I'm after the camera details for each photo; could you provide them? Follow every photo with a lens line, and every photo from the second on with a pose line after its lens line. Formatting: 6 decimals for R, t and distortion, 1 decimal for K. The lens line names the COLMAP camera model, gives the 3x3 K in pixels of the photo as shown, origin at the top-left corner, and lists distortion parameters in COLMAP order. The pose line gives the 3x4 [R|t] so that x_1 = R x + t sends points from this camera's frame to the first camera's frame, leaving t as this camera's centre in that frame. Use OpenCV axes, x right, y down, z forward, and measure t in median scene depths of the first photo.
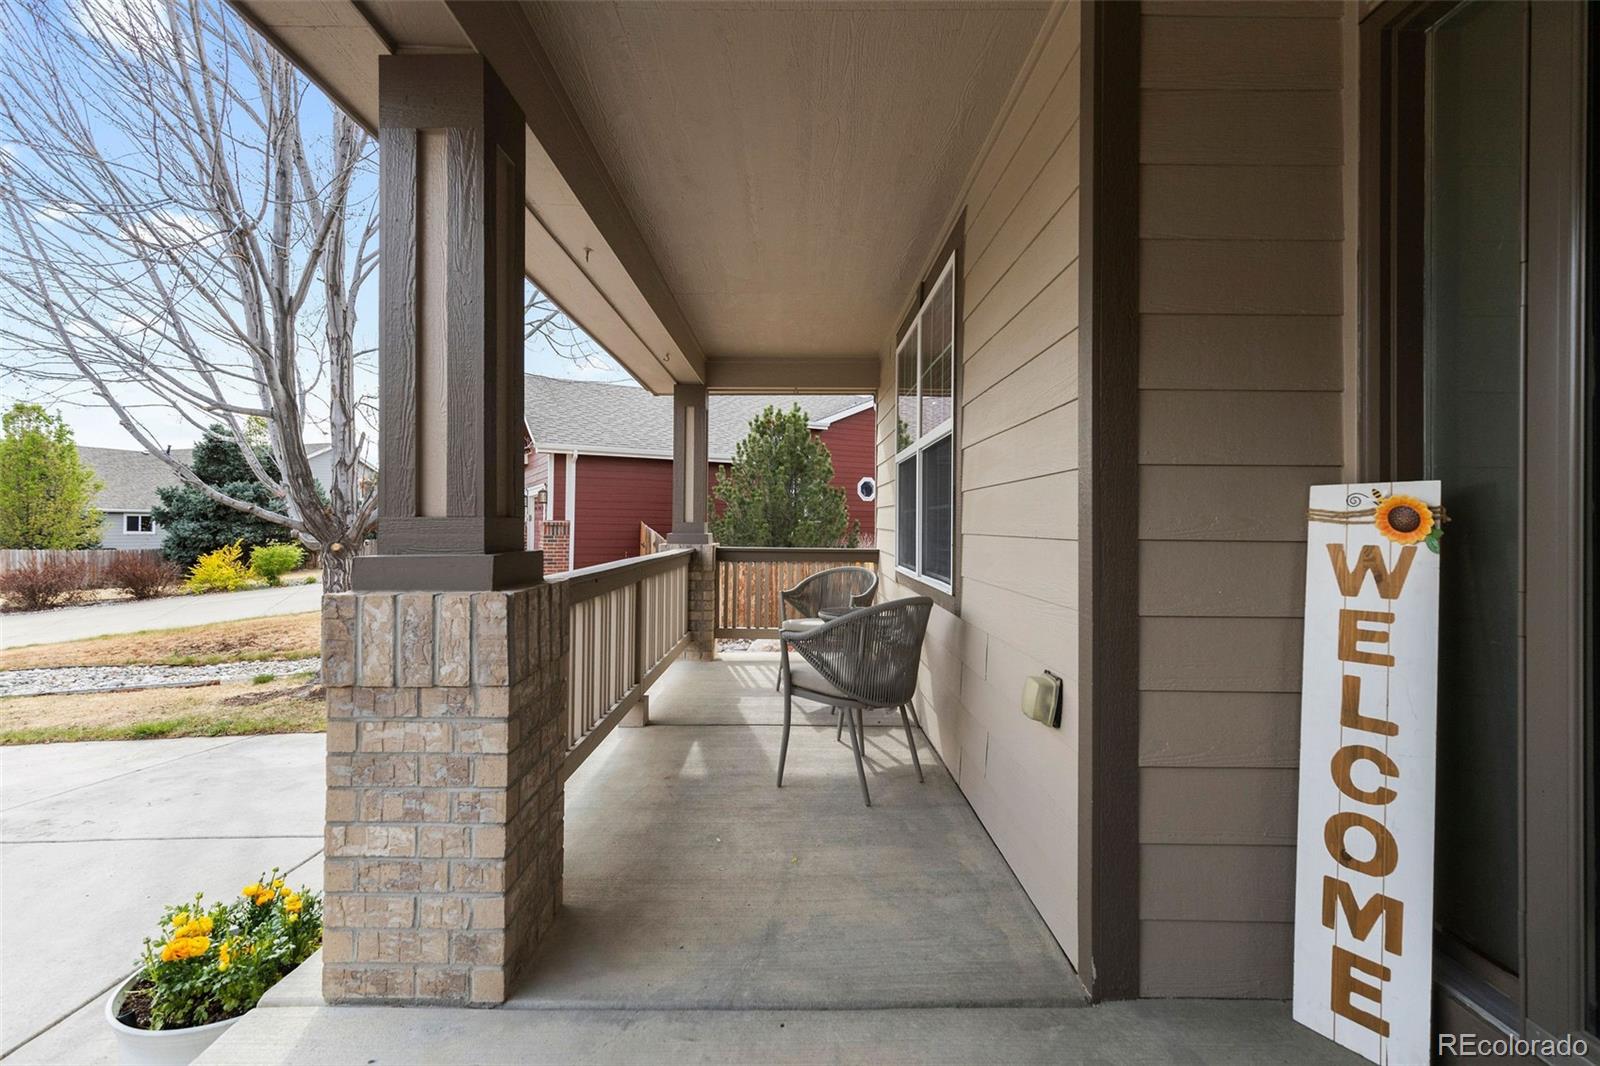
lens RADIAL K [[740.5, 0, 802.4], [0, 740.5, 504.7], [0, 0, 1]] dist [0.001144, -0.000026]
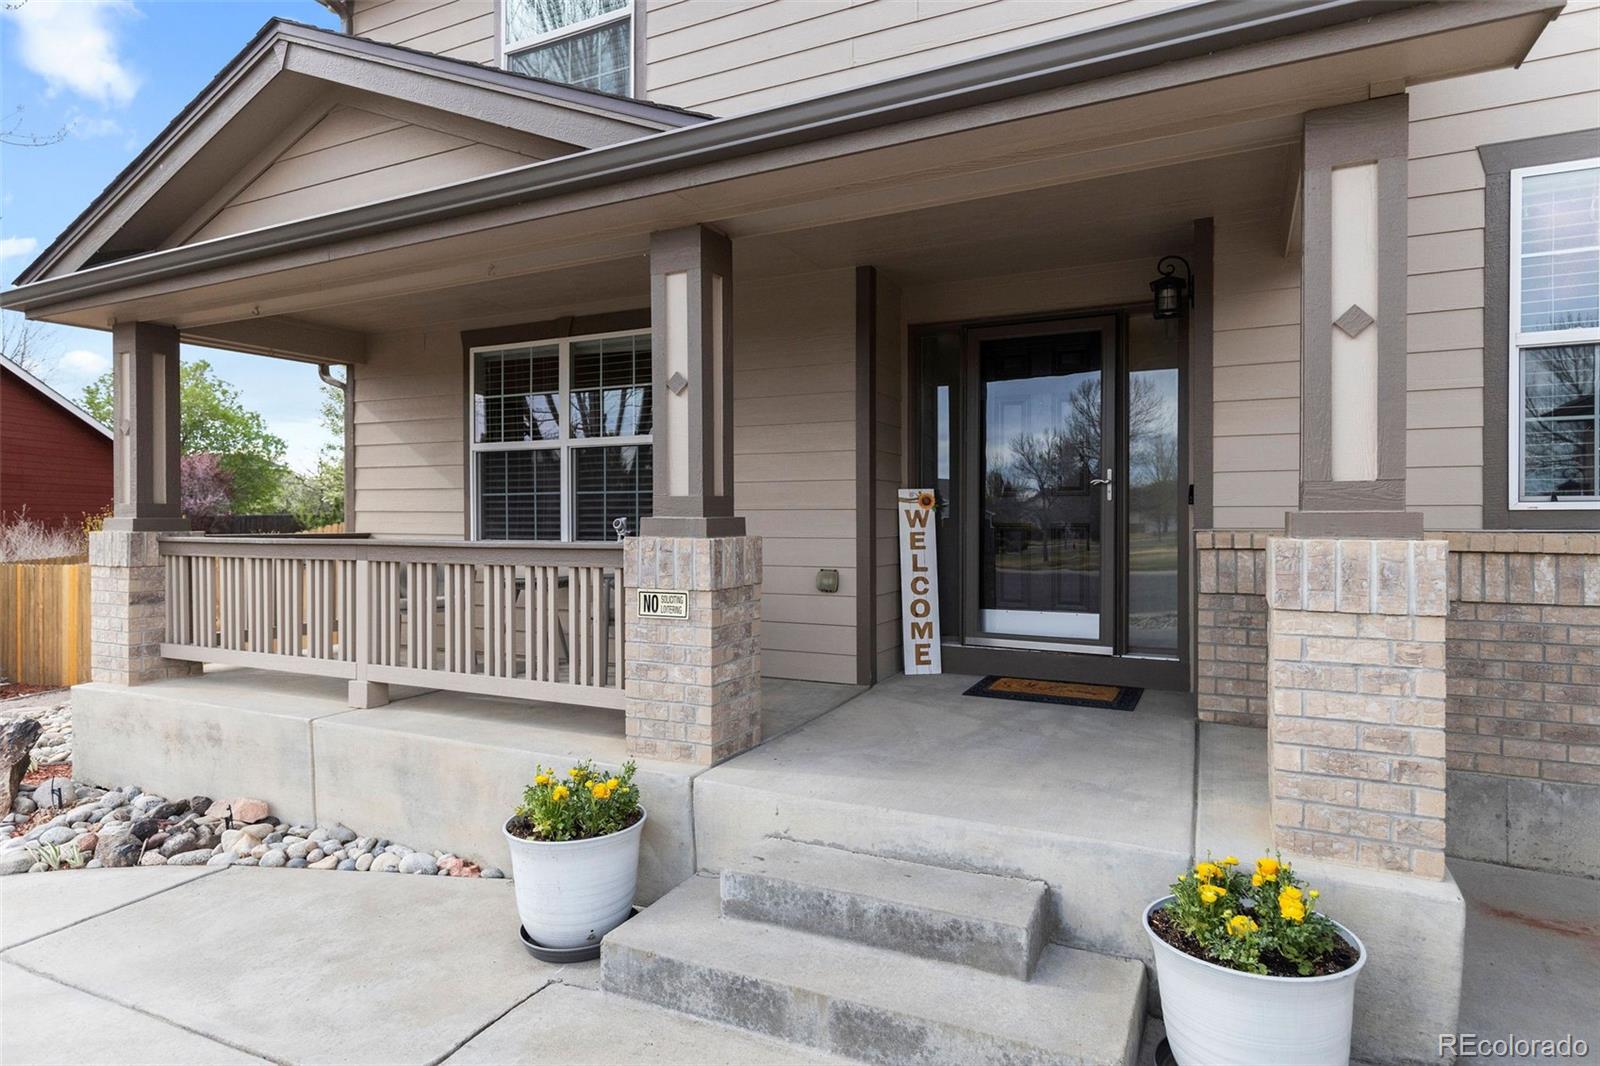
lens RADIAL K [[879.7, 0, 792.8], [0, 879.7, 523.5], [0, 0, 1]] dist [0.001802, 0.000727]
pose [[0.441662, -0.015152, 0.897054, -2.661692], [-0.015434, 0.999581, 0.024482, 0.031378], [-0.897049, -0.024658, 0.441243, -0.106761]]
